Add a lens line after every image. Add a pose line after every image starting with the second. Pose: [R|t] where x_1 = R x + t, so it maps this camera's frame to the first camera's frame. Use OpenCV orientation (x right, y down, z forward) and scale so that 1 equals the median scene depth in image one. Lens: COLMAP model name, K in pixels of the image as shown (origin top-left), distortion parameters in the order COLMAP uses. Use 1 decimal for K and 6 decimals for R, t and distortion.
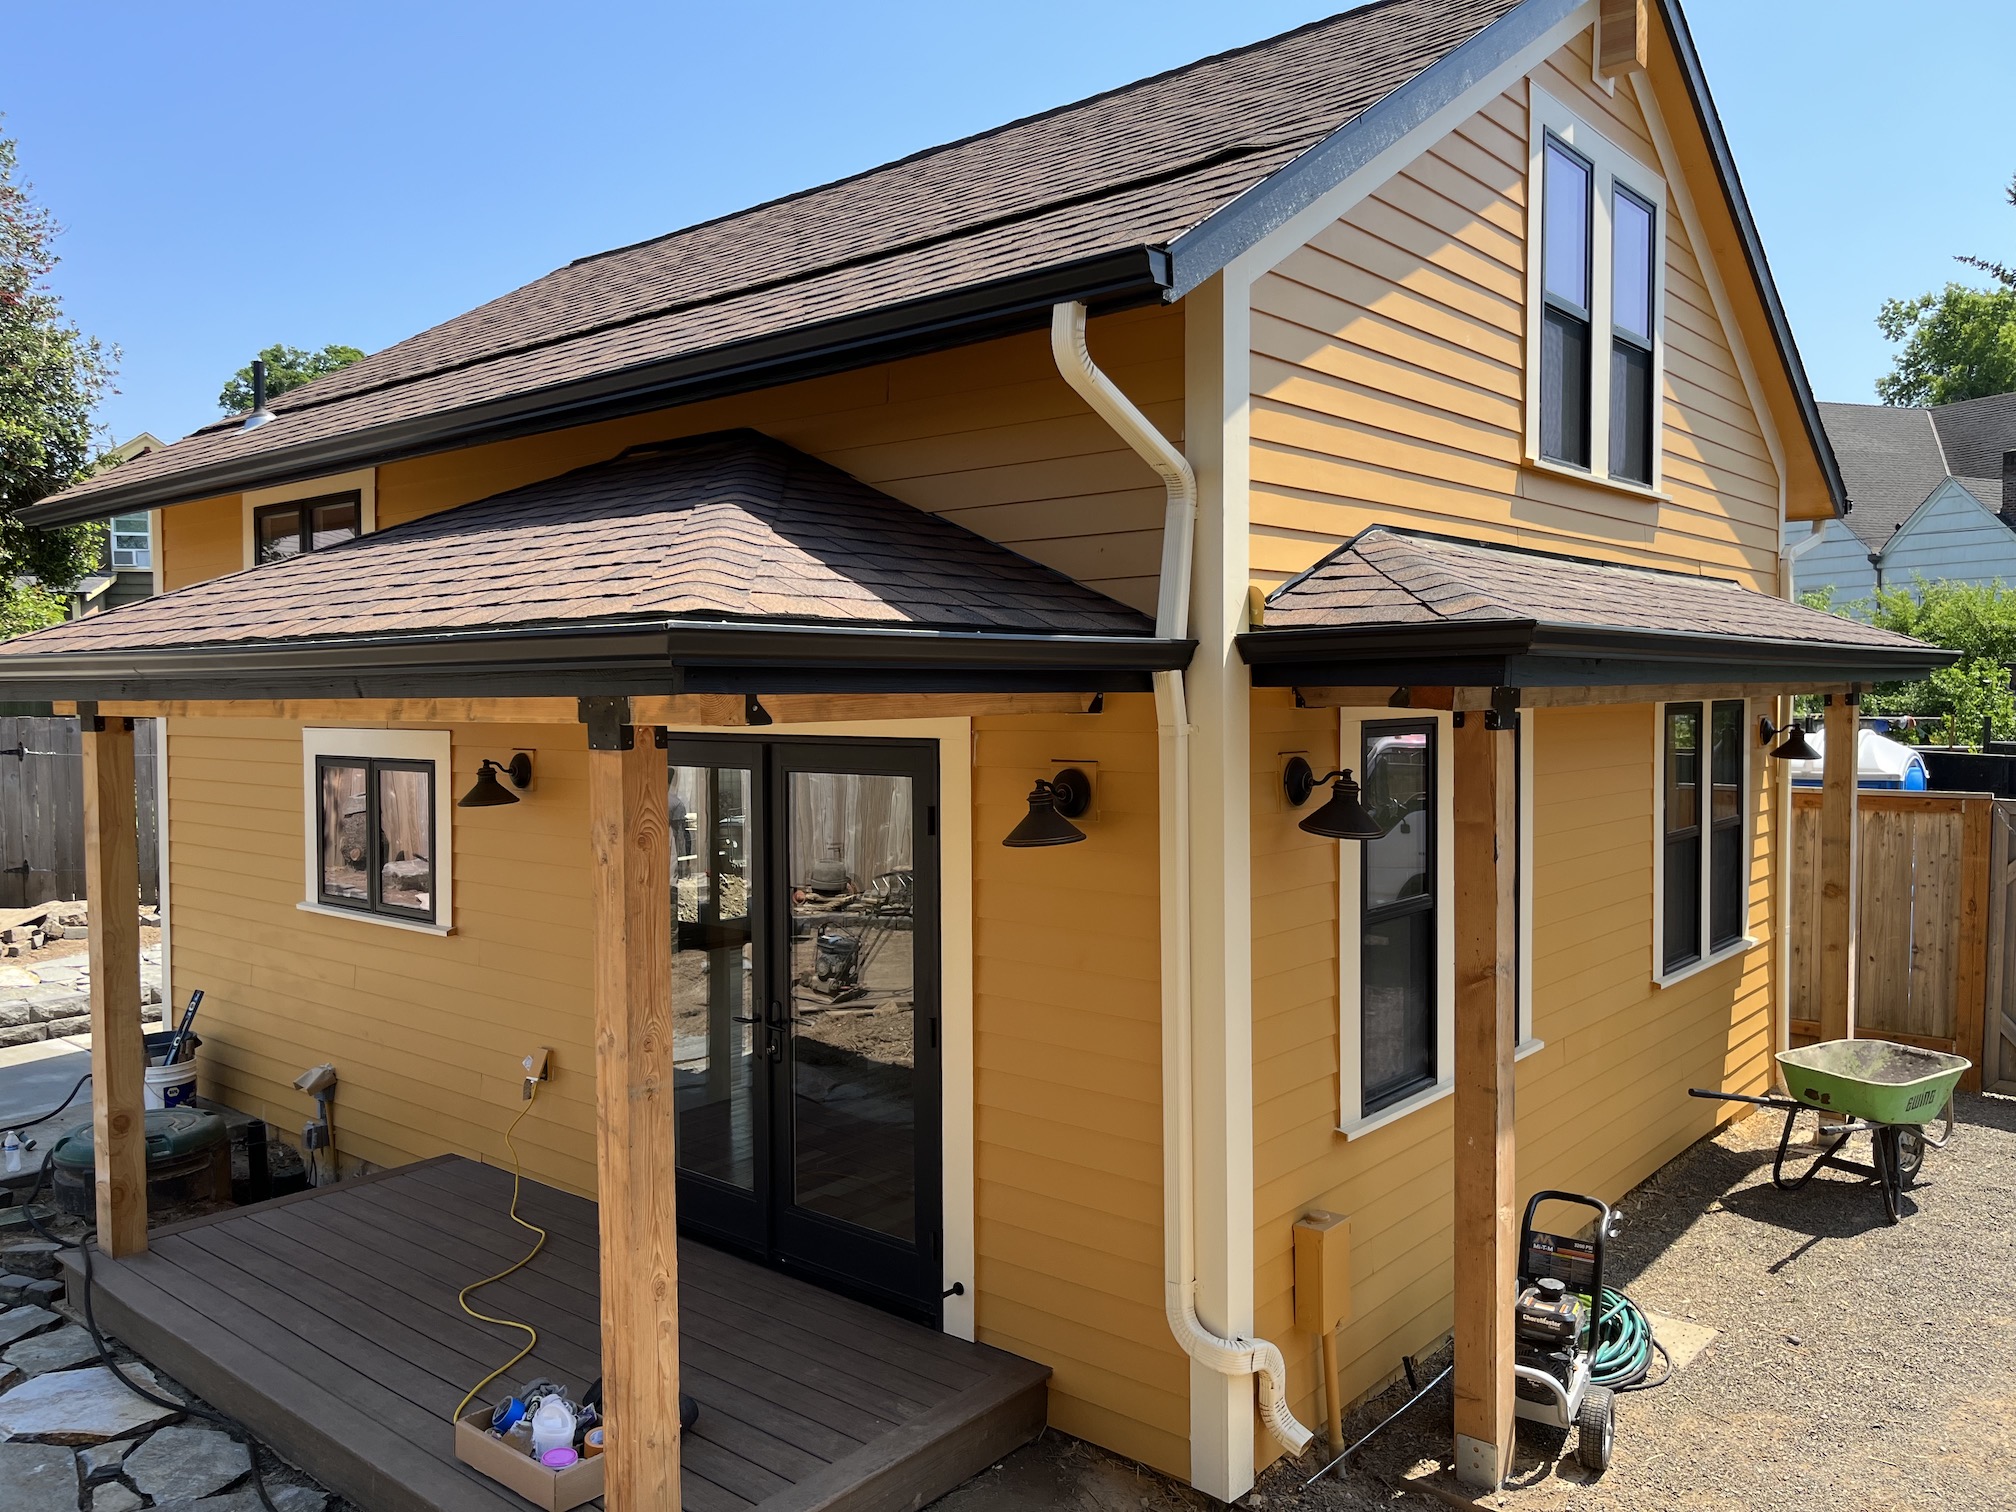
lens RADIAL K [[1536.3, 0, 1007.0], [0, 1536.3, 755.1], [0, 0, 1]] dist [0.054058, -0.080744]
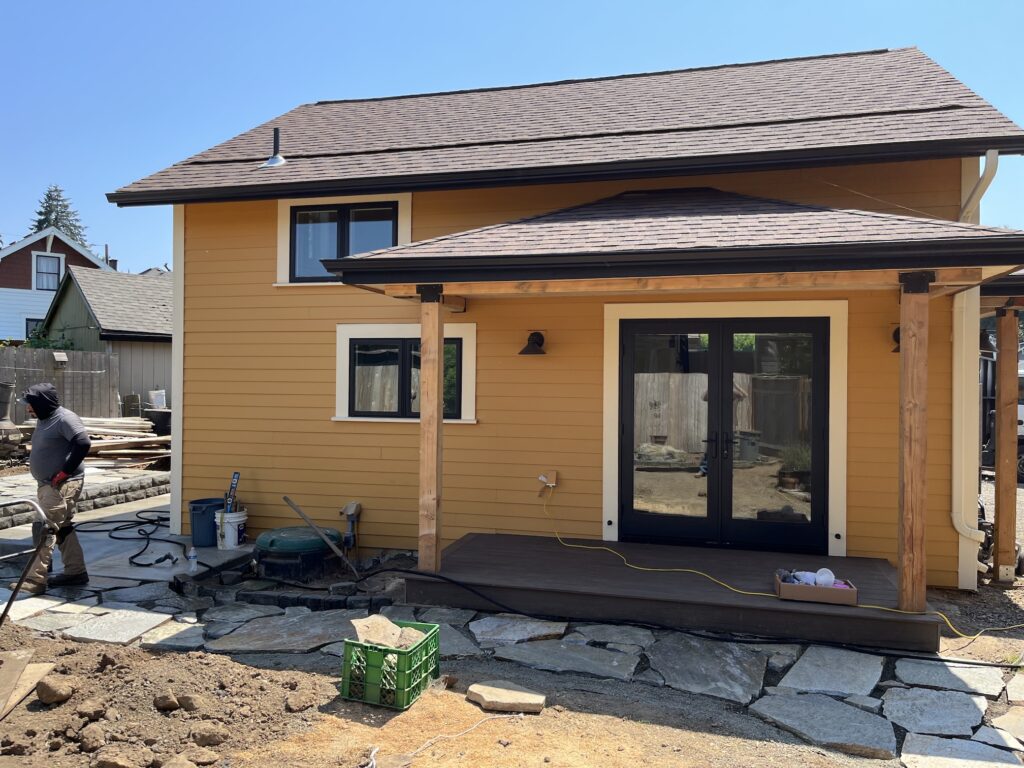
lens RADIAL K [[780.3, 0, 511.6], [0, 780.3, 382.2], [0, 0, 1]] dist [0.054058, -0.080744]
pose [[0.903836, 0.008001, 0.427804, -1.040841], [0.007316, 0.999390, -0.034147, 0.135048], [-0.427816, 0.033992, 0.903226, 0.070809]]
